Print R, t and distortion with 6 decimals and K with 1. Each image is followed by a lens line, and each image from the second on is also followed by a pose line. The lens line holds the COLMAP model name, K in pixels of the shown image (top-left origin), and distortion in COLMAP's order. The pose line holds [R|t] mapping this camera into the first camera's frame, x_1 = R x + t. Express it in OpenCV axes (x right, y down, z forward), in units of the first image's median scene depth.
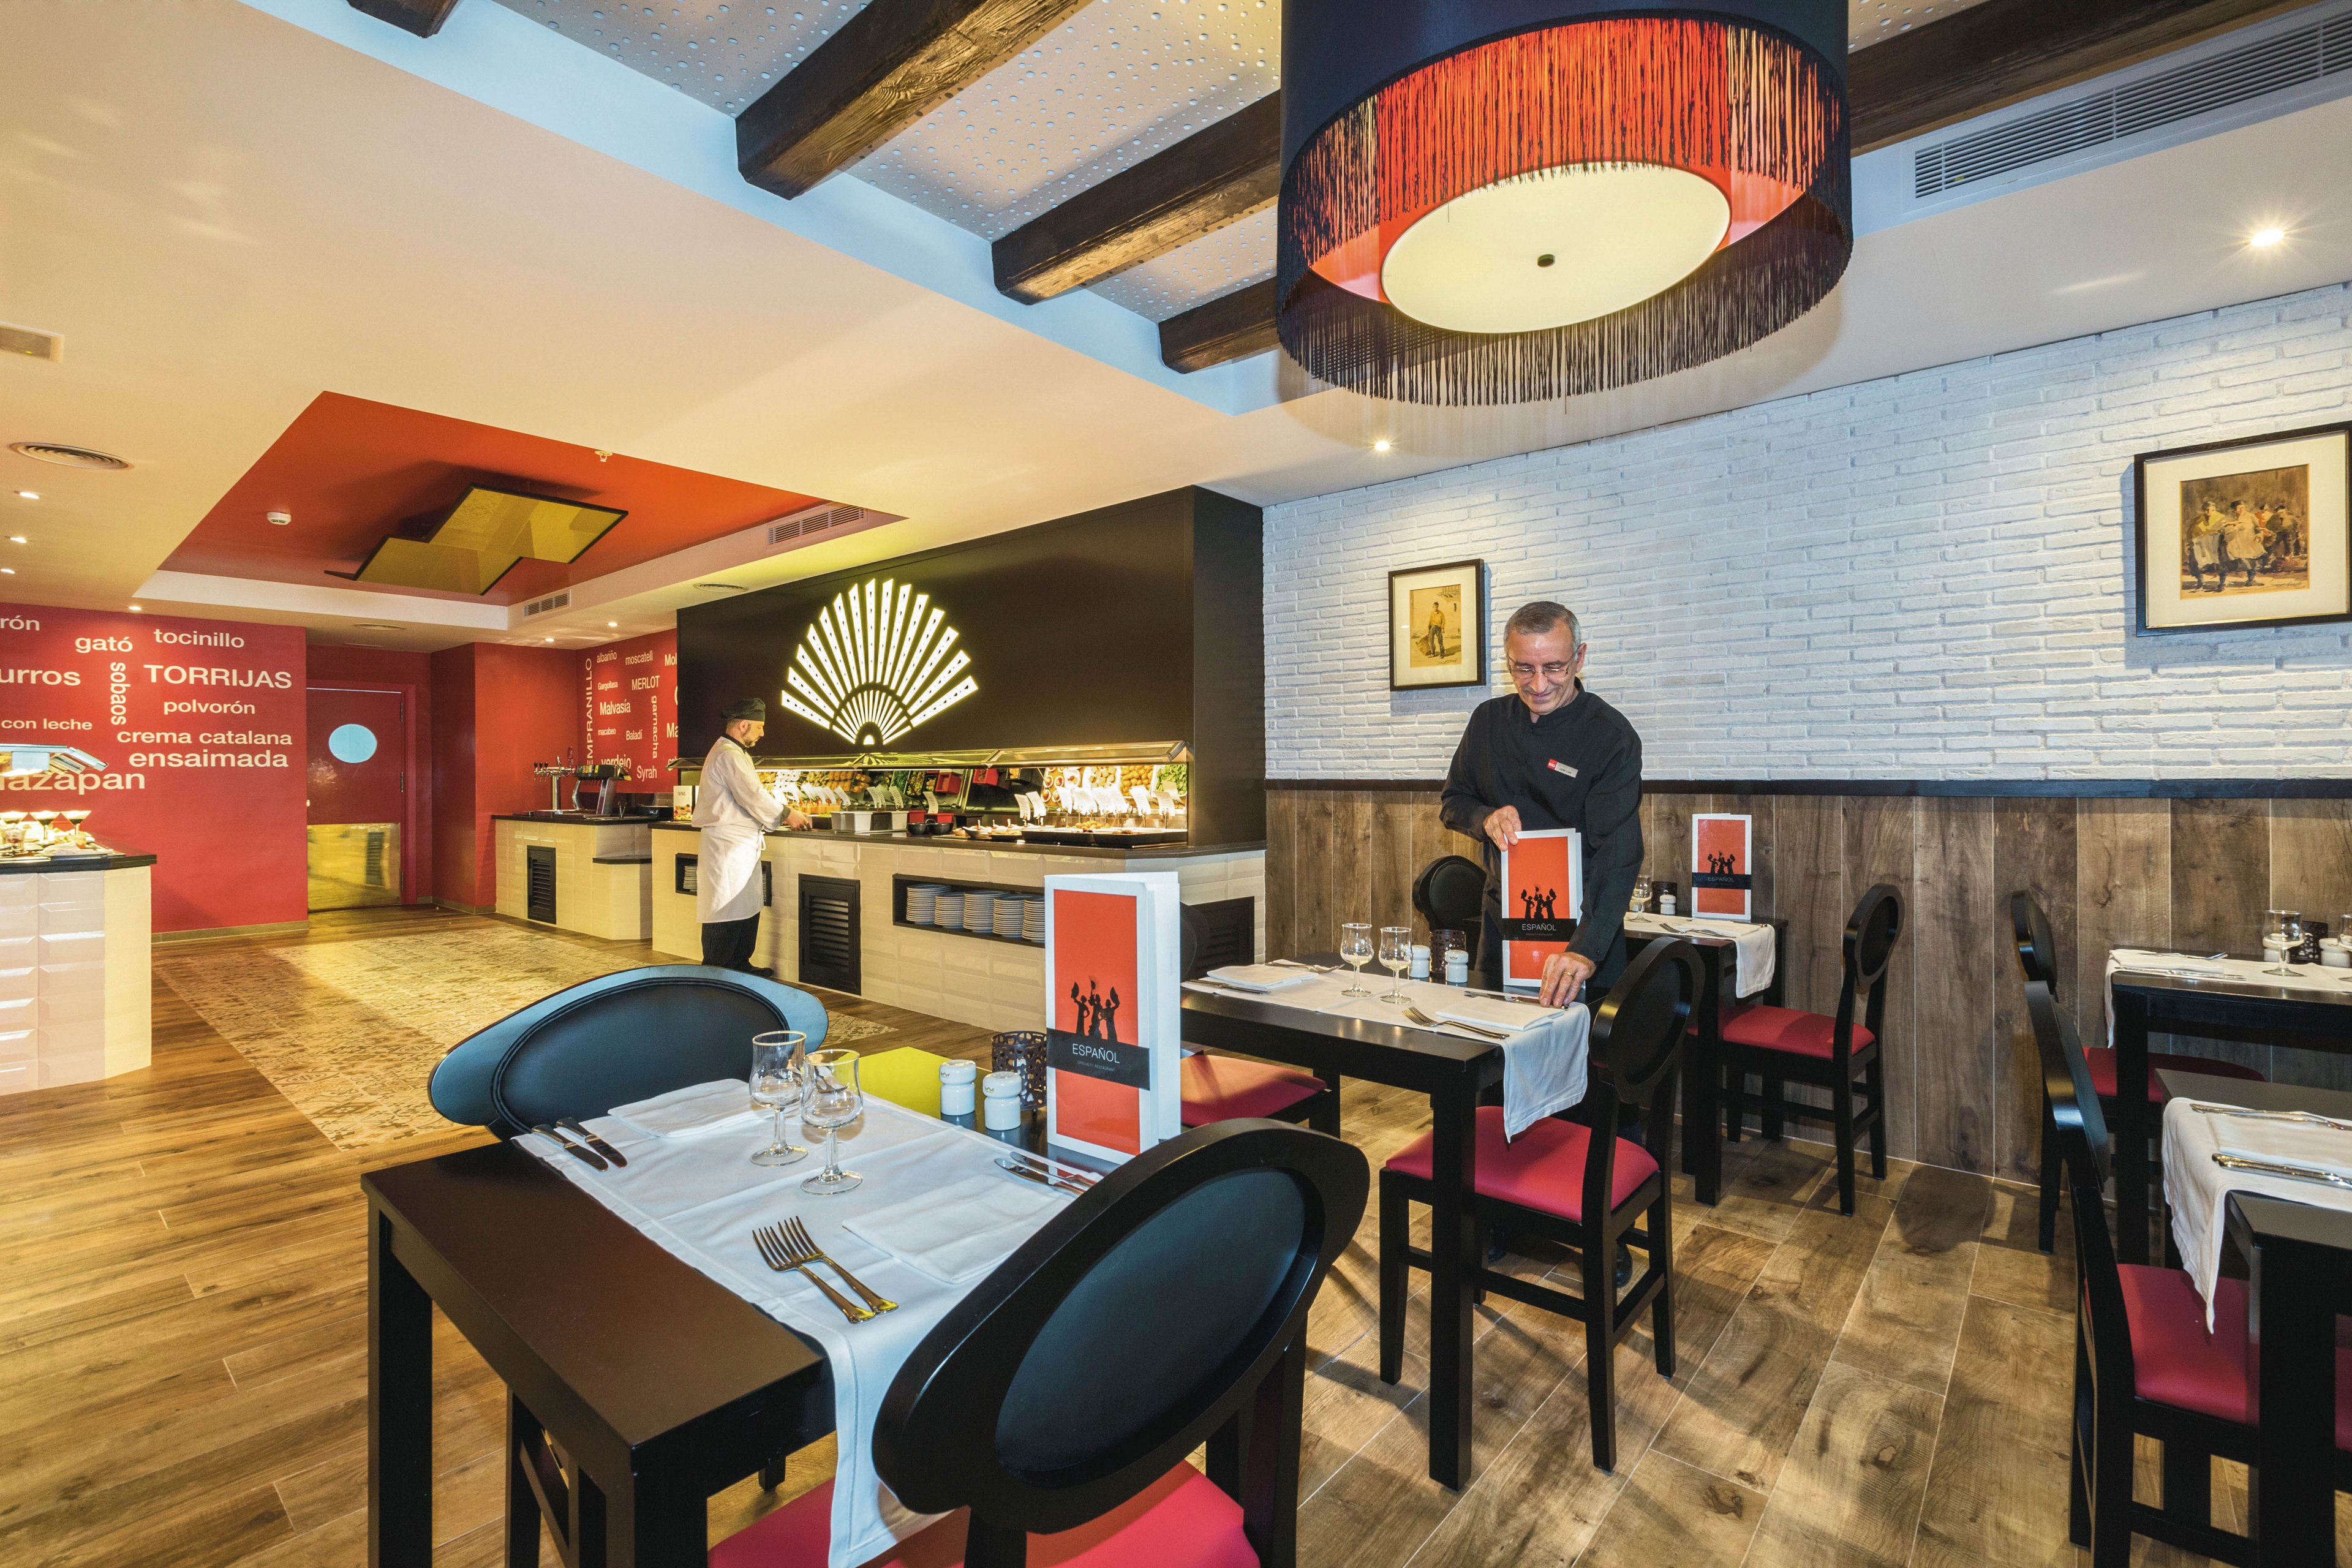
lens RADIAL K [[1053.5, 0, 1179.3], [0, 1053.5, 785.4], [0, 0, 1]] dist [-0.000741, -0.000087]
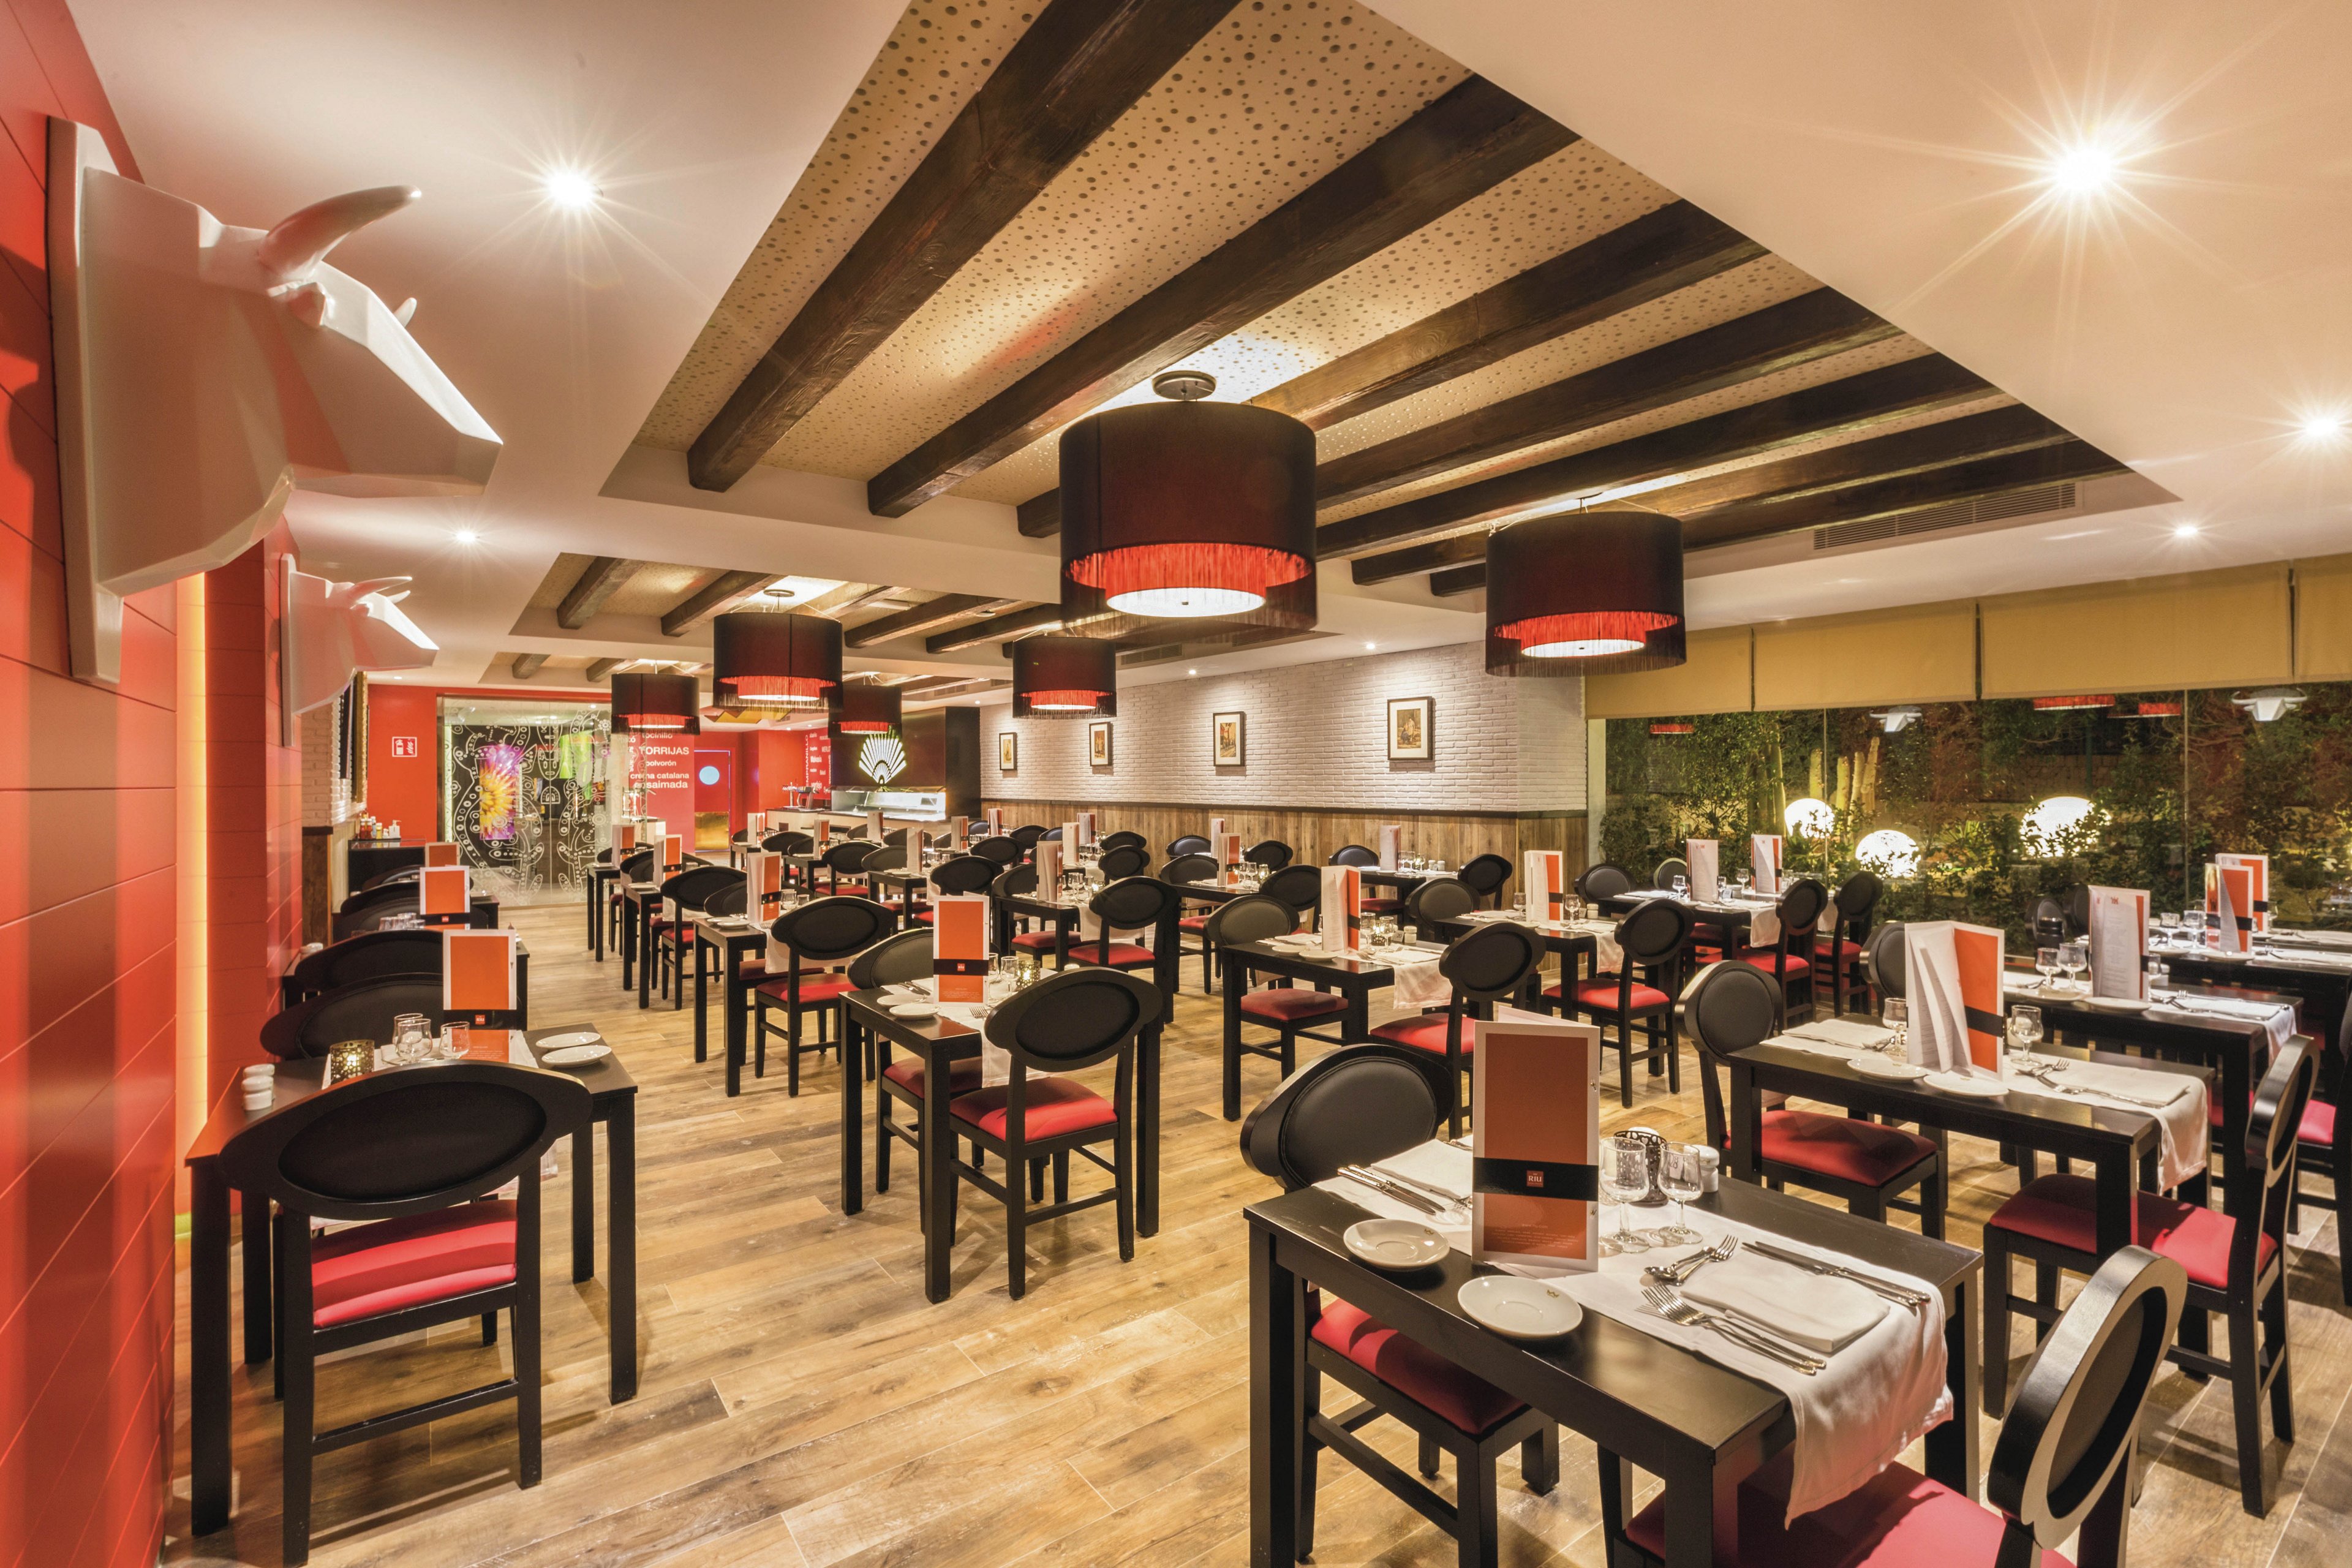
lens RADIAL K [[1053.5, 0, 1170.3], [0, 1053.5, 779.2], [0, 0, 1]] dist [-0.000741, -0.000087]
pose [[0.973283, -0.000864, -0.229609, 0.780710], [-0.000404, 0.999985, -0.005476, -0.024538], [0.229611, 0.005423, 0.973267, -1.093255]]
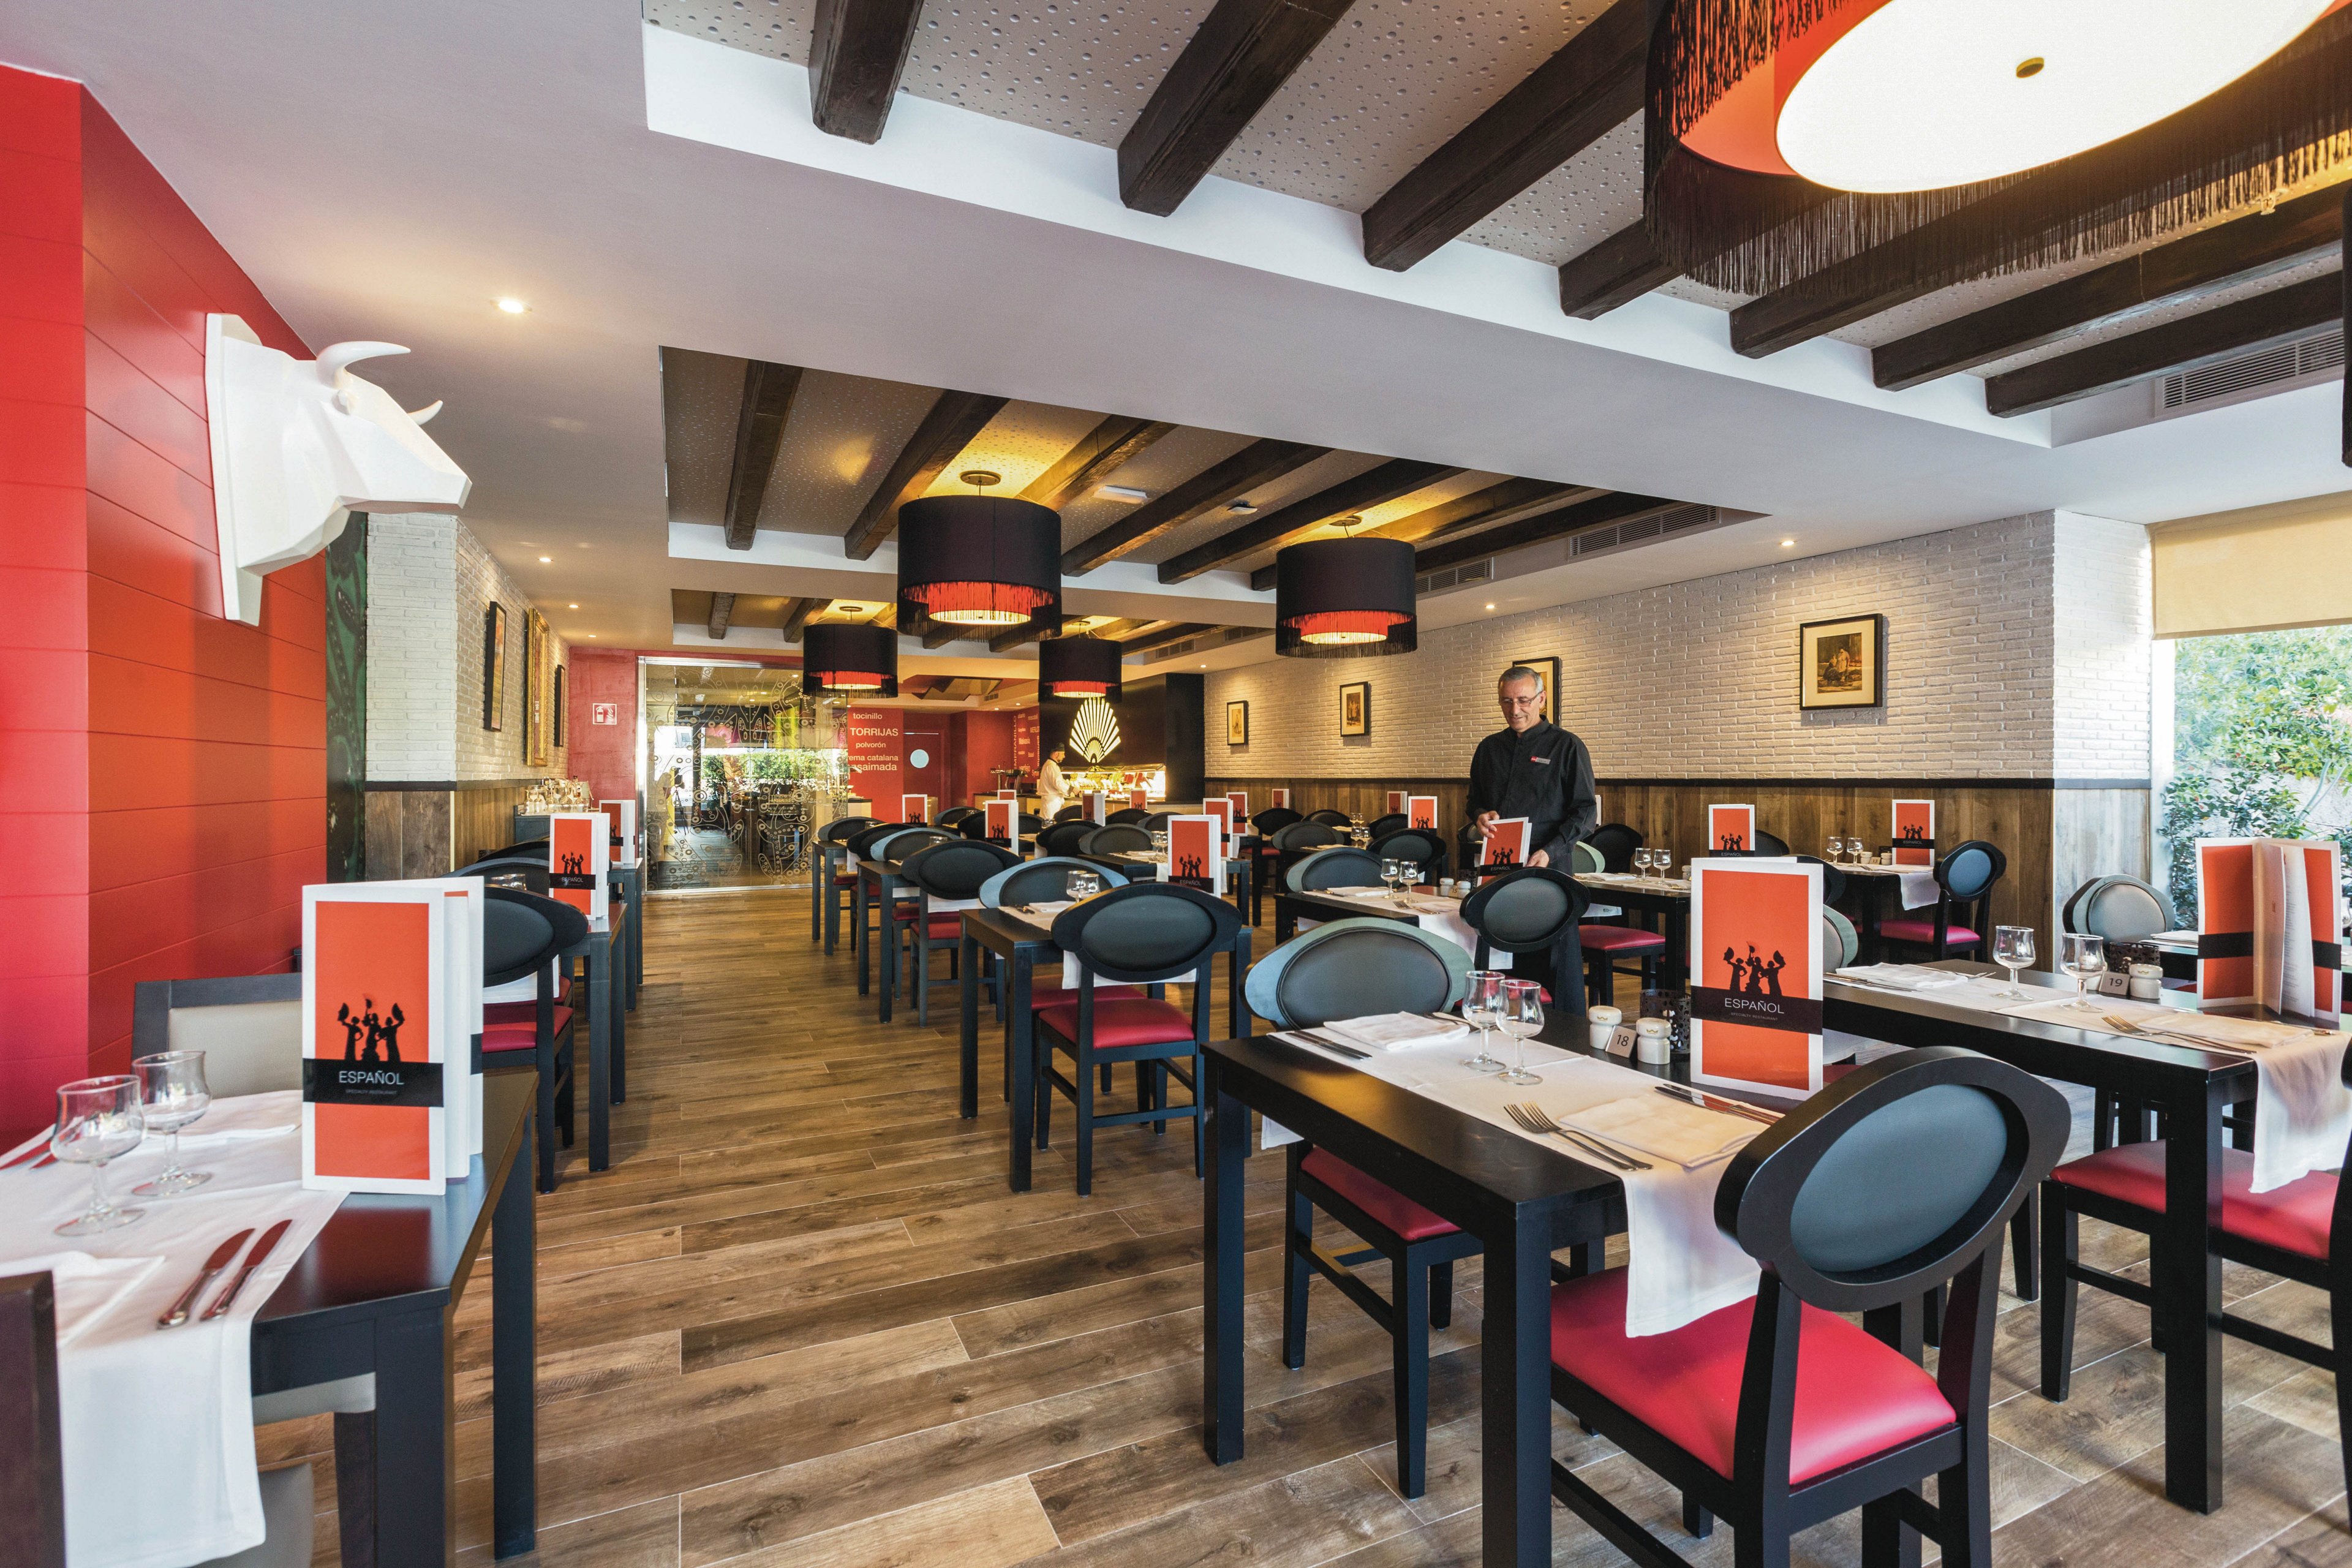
lens RADIAL K [[1053.5, 0, 1165.8], [0, 1053.5, 783.6], [0, 0, 1]] dist [-0.000741, -0.000087]
pose [[0.912250, 0.005555, -0.409597, 0.642864], [-0.005317, 0.999984, 0.001720, 0.004592], [0.409600, 0.000609, 0.912265, -0.874679]]
